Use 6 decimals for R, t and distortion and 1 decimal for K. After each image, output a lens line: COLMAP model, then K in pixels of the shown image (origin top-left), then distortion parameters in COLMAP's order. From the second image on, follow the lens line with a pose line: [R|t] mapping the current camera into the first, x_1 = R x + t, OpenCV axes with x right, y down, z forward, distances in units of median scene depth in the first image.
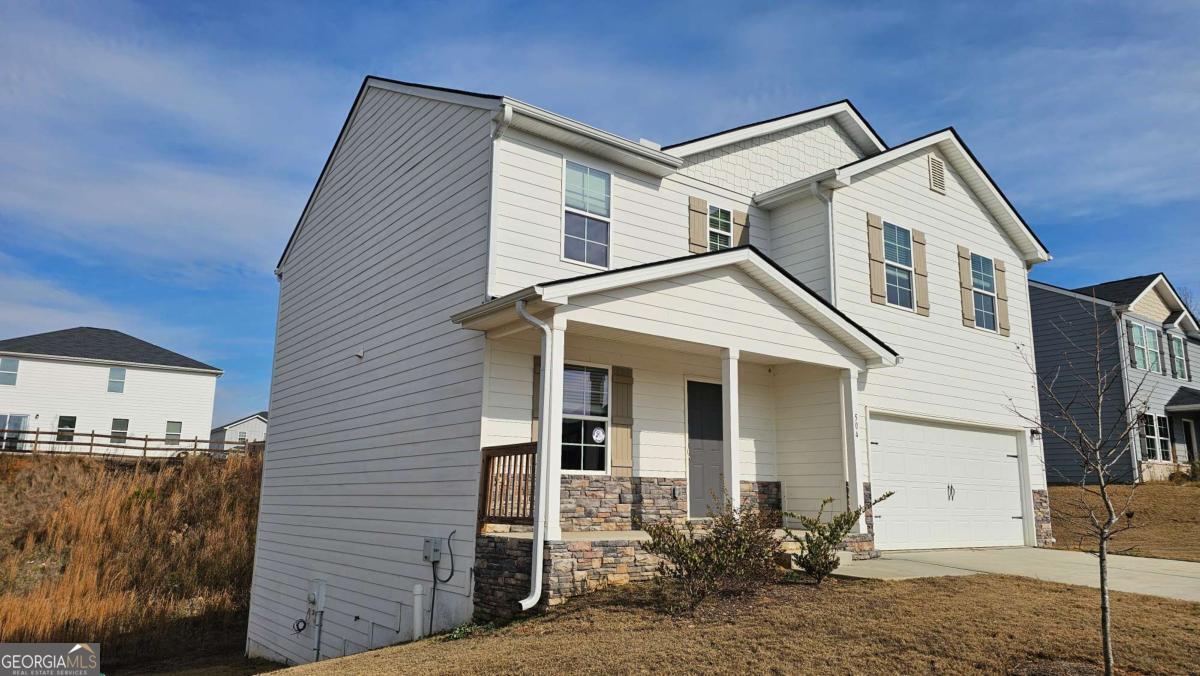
lens RADIAL K [[804.4, 0, 603.9], [0, 804.4, 337.4], [0, 0, 1]] dist [0.052415, 0.000214]
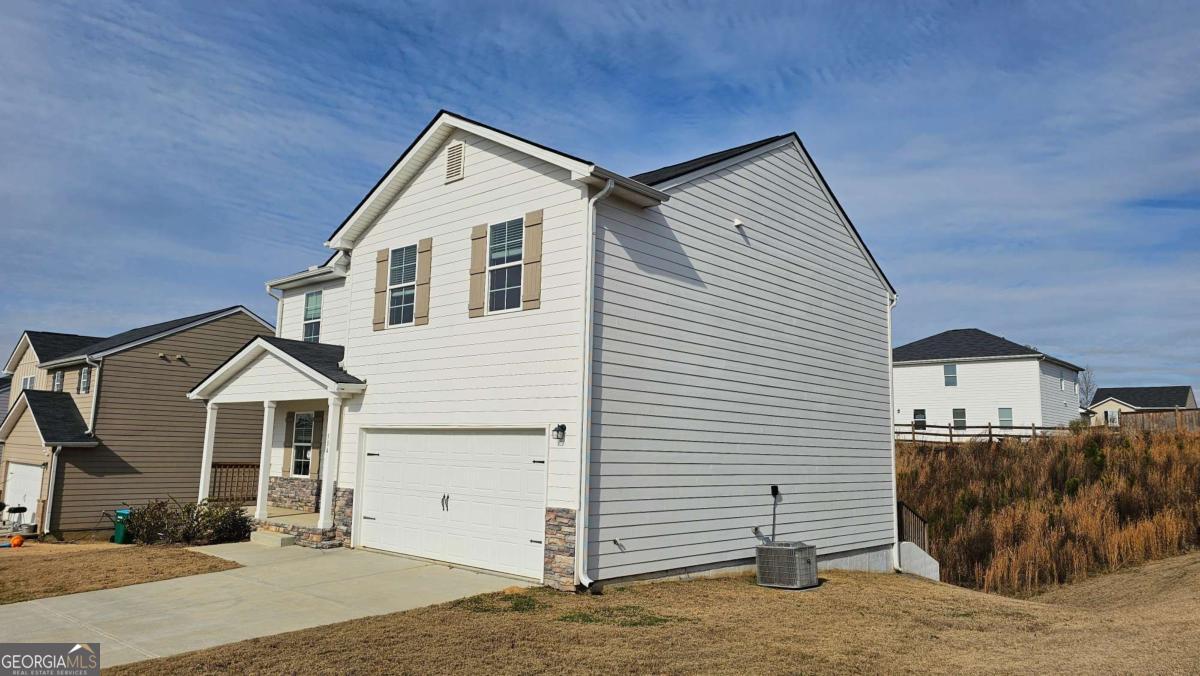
lens RADIAL K [[804.4, 0, 602.4], [0, 804.4, 337.7], [0, 0, 1]] dist [0.052415, 0.000214]
pose [[0.180076, -0.139742, -0.973676, 1.415289], [0.170828, 0.979259, -0.108950, 0.136622], [0.968706, -0.146712, 0.200213, 1.022618]]
